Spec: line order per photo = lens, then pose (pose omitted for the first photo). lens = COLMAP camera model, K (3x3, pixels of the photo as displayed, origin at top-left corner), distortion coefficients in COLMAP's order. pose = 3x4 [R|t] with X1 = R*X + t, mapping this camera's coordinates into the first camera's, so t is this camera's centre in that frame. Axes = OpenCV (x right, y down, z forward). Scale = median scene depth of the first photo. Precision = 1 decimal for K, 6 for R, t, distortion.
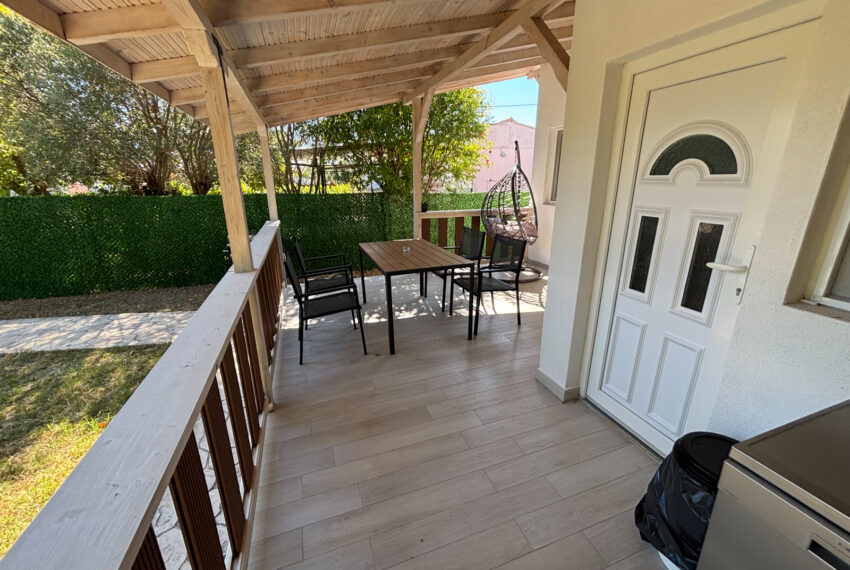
lens RADIAL K [[344.5, 0, 425.0], [0, 344.5, 285.0], [0, 0, 1]] dist [-0.000105, -0.000150]
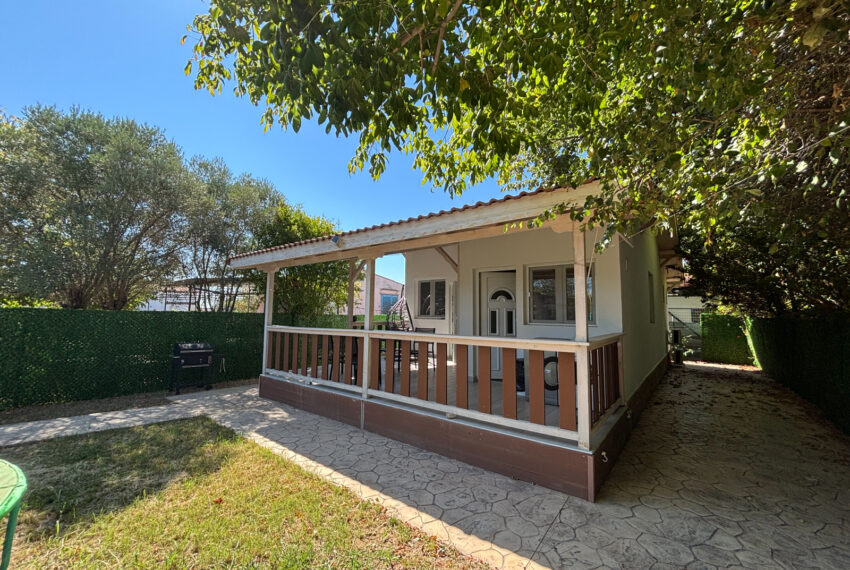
lens RADIAL K [[346.9, 0, 425.0], [0, 346.9, 285.0], [0, 0, 1]] dist [0.001635, 0.000240]
pose [[0.843843, 0.065928, 0.532524, -0.762424], [0.137601, 0.932651, -0.333509, 0.262731], [-0.518647, 0.354705, 0.777939, -0.599381]]
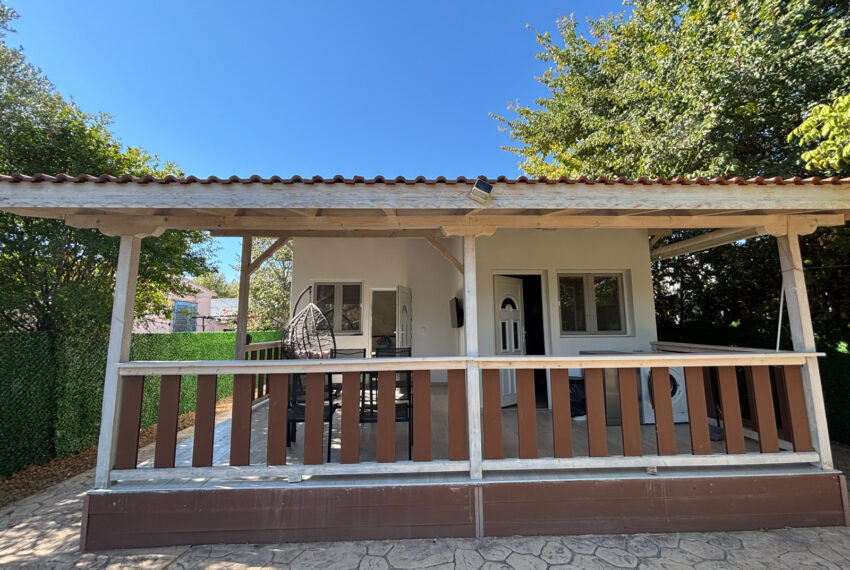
lens RADIAL K [[344.5, 0, 425.0], [0, 344.5, 285.0], [0, 0, 1]] dist [-0.000105, -0.000150]
pose [[0.299926, 0.122895, 0.946013, -0.985522], [0.288640, 0.933494, -0.212780, -0.038013], [-0.909248, 0.336875, 0.244506, 0.371624]]
